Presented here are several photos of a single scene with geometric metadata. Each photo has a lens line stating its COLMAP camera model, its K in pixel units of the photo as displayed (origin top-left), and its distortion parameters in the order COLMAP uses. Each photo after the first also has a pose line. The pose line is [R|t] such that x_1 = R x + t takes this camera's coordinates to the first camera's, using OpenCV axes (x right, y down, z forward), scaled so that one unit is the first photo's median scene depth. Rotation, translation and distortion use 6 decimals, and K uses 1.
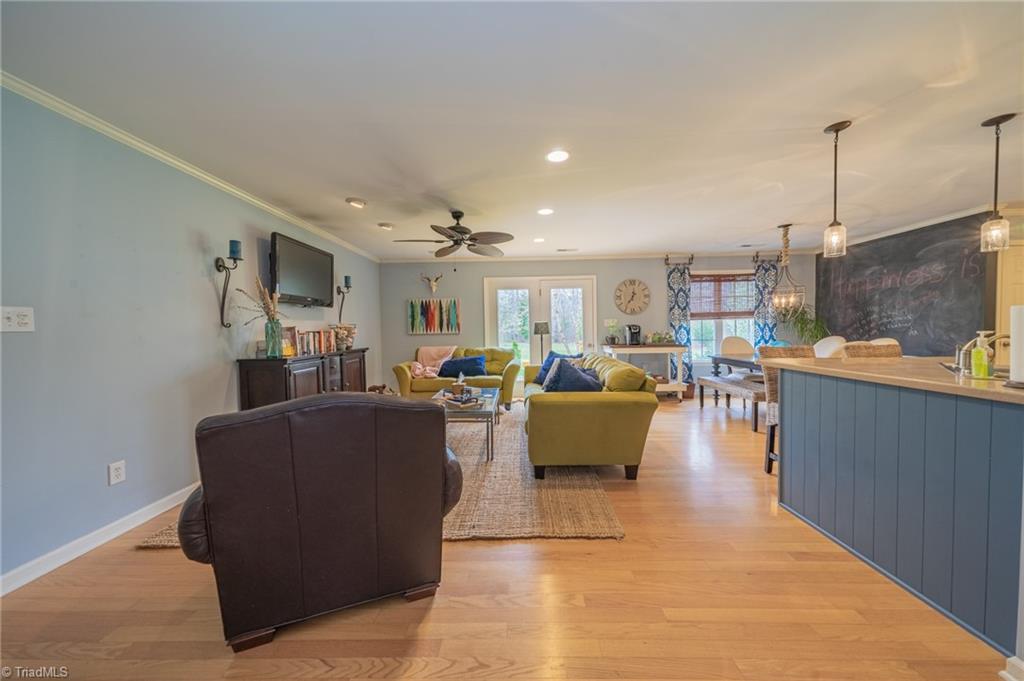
lens RADIAL K [[351.4, 0, 513.0], [0, 351.4, 339.6], [0, 0, 1]] dist [0.010678, -0.000115]
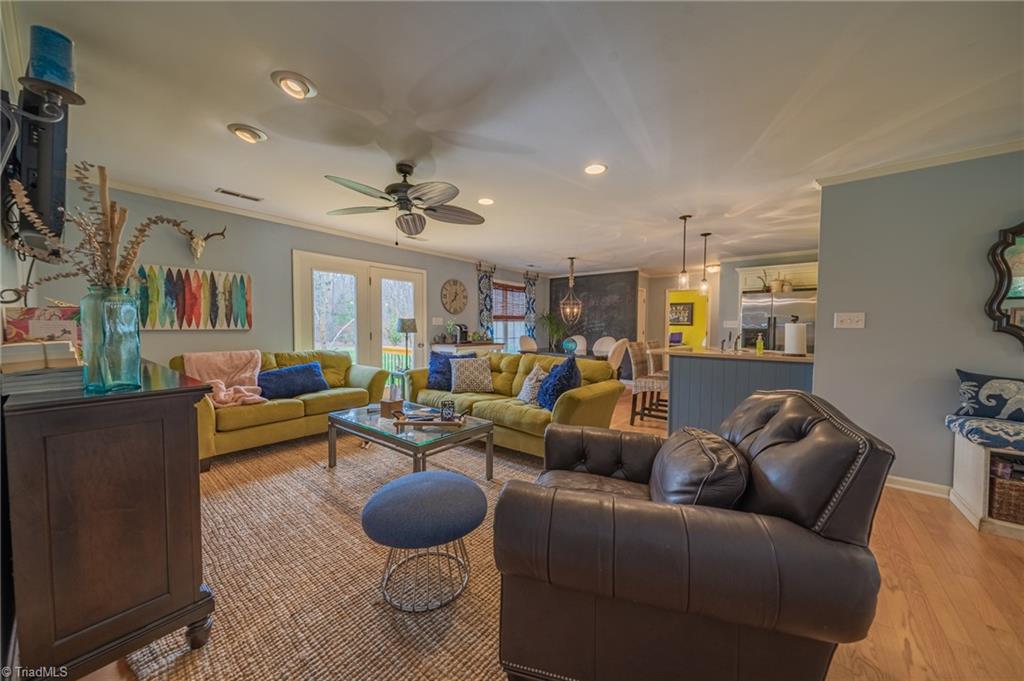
lens RADIAL K [[361.1, 0, 512.0], [0, 361.1, 340.5], [0, 0, 1]] dist [0.014272, 0.000012]
pose [[0.601752, -0.009295, 0.798629, -0.408141], [0.005993, 0.999957, 0.007122, -0.000378], [-0.798661, 0.000501, 0.601781, 0.234765]]
